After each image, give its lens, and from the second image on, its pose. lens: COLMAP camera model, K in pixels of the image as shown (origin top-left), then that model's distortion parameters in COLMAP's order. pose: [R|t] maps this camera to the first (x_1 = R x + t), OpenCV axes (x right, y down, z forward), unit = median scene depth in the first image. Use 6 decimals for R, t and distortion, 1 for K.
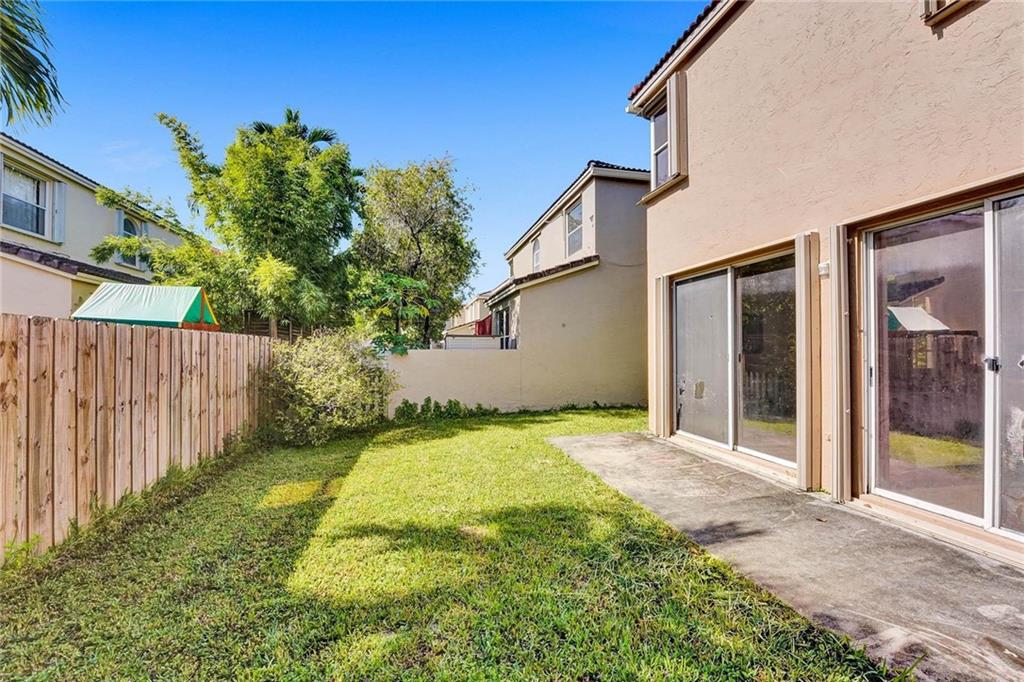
lens RADIAL K [[422.0, 0, 512.0], [0, 422.0, 341.0], [0, 0, 1]] dist [-0.038163, 0.007604]
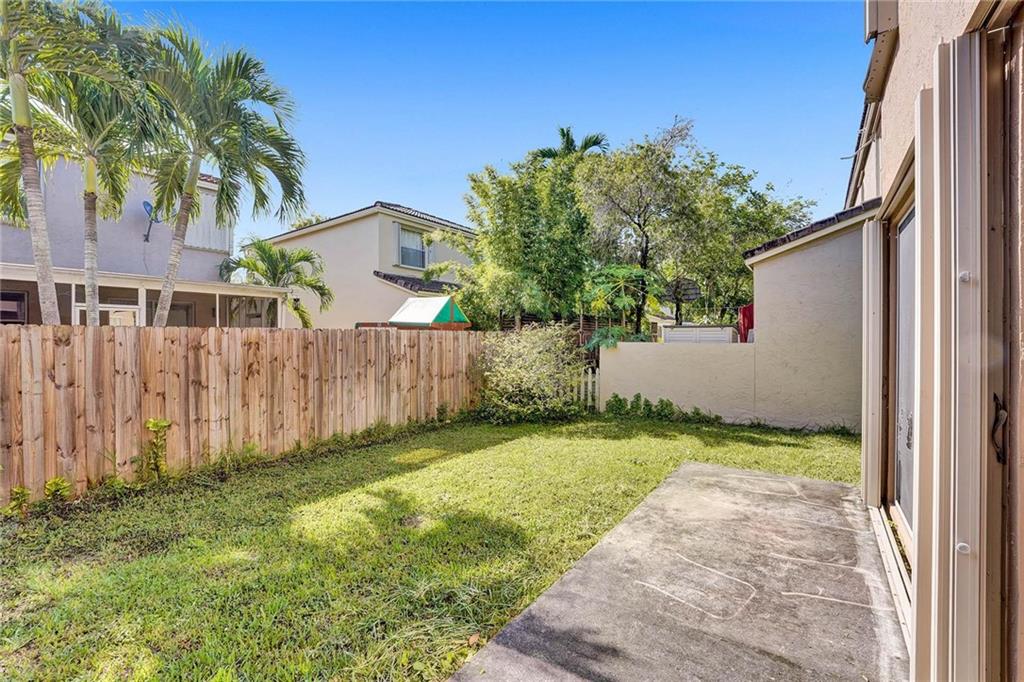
lens RADIAL K [[423.6, 0, 513.9], [0, 423.6, 342.6], [0, 0, 1]] dist [-0.030091, 0.004079]
pose [[0.653015, 0.013644, -0.757222, 0.642944], [0.013983, 0.999450, 0.030067, -0.022607], [0.757216, -0.030222, 0.652465, 0.366724]]
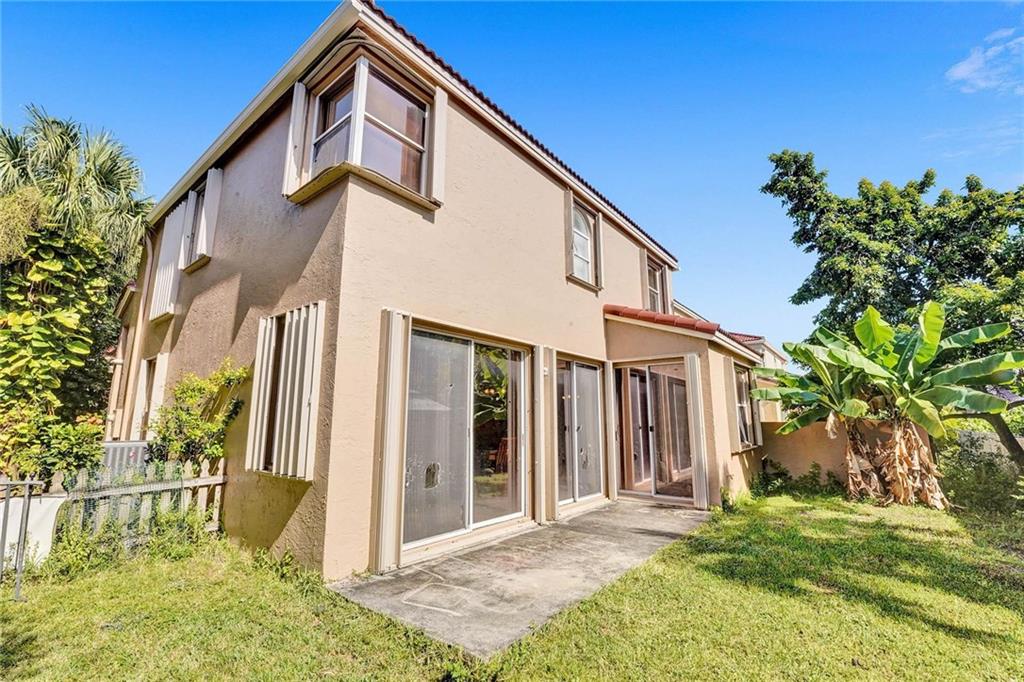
lens RADIAL K [[439.4, 0, 516.8], [0, 439.4, 340.2], [0, 0, 1]] dist [-0.023566, 0.000675]
pose [[-0.626963, 0.143248, 0.765766, -0.405007], [-0.012908, 0.980904, -0.194062, 0.031355], [-0.778942, -0.131555, -0.613142, 1.780839]]
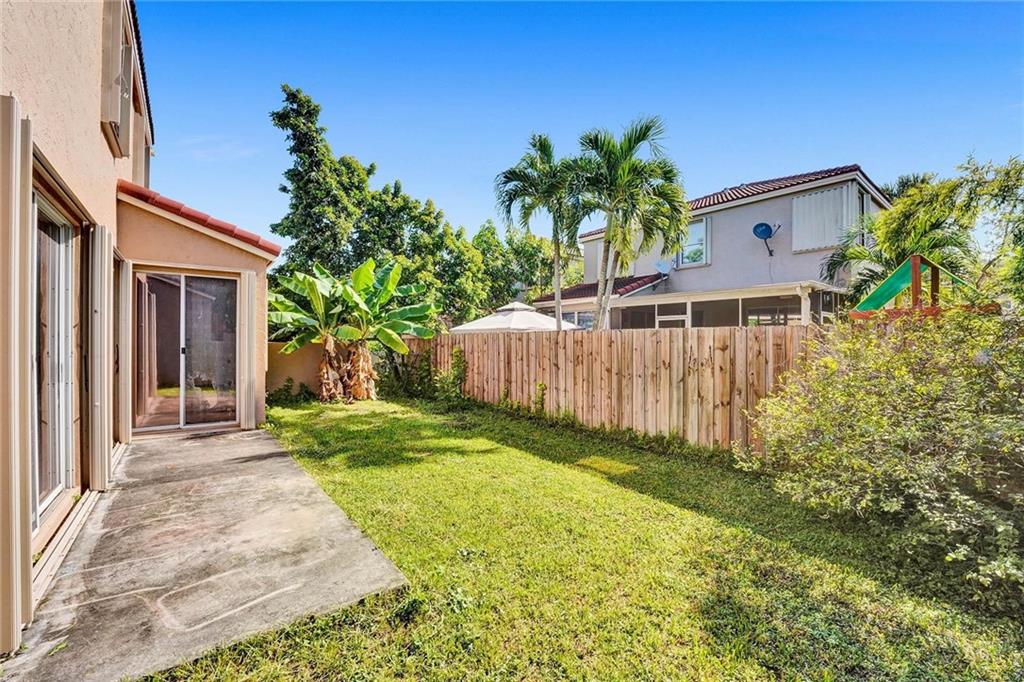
lens RADIAL K [[422.0, 0, 512.0], [0, 422.0, 341.0], [0, 0, 1]] dist [-0.038163, 0.007604]
pose [[-0.906318, -0.001193, -0.422595, 0.210946], [0.006217, 0.999850, -0.016156, 0.028255], [0.422551, -0.017269, -0.906175, 1.960779]]
